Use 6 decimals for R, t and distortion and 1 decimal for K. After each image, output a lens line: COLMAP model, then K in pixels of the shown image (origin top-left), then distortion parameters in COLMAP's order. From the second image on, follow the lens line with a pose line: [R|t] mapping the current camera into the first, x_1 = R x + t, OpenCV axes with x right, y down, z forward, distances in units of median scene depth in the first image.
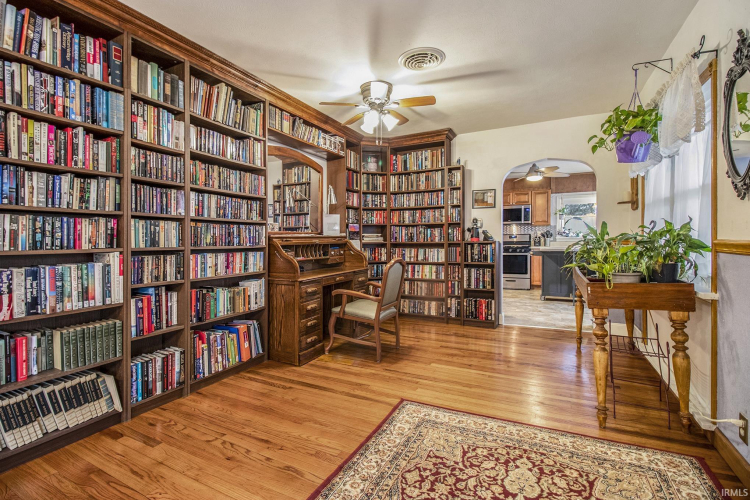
lens RADIAL K [[357.3, 0, 369.1], [0, 357.3, 246.2], [0, 0, 1]] dist [-0.004427, -0.007741]
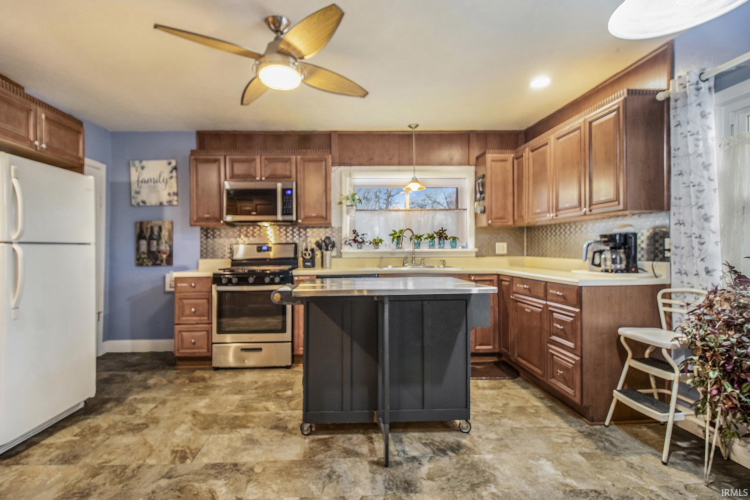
lens RADIAL K [[357.3, 0, 371.6], [0, 357.3, 251.4], [0, 0, 1]] dist [-0.004427, -0.007741]
pose [[0.840311, -0.006618, 0.542064, 0.444075], [0.017307, 0.999743, -0.014623, -0.021761], [-0.541828, 0.021669, 0.840210, 0.859566]]
